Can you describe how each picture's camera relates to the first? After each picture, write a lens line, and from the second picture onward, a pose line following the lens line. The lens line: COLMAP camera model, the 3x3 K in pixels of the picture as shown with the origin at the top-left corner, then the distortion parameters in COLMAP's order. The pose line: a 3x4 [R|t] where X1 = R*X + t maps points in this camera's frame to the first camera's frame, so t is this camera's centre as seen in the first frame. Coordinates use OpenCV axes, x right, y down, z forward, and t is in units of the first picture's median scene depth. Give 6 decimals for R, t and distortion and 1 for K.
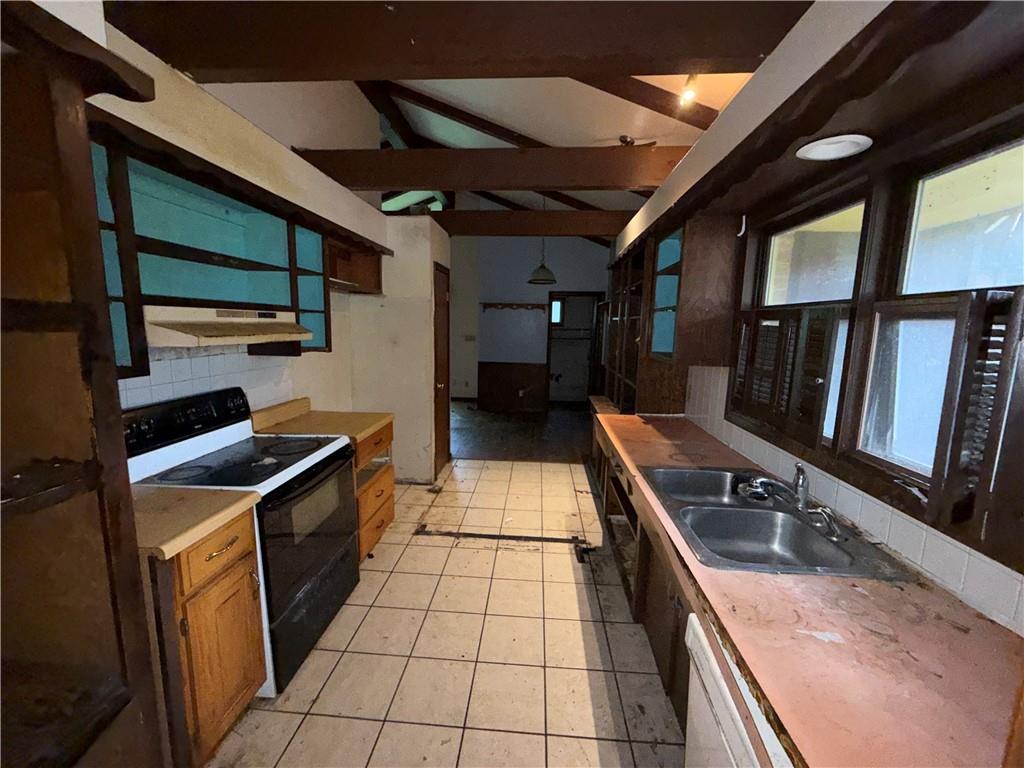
lens RADIAL K [[407.7, 0, 512.4], [0, 407.7, 382.8], [0, 0, 1]] dist [0.002768, -0.000635]
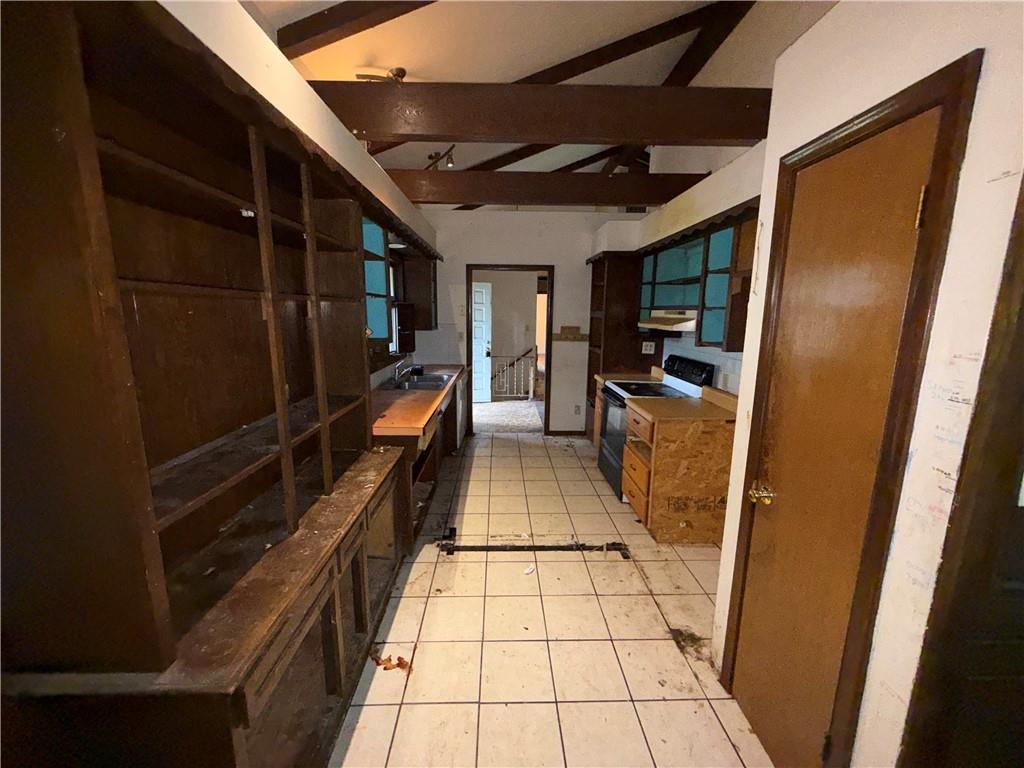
lens RADIAL K [[407.7, 0, 511.7], [0, 407.7, 382.4], [0, 0, 1]] dist [0.002768, -0.000635]
pose [[-0.994958, -0.013544, -0.099370, 0.116667], [-0.044290, 0.948319, 0.314211, -0.268285], [0.089979, 0.317028, -0.944138, 1.782003]]
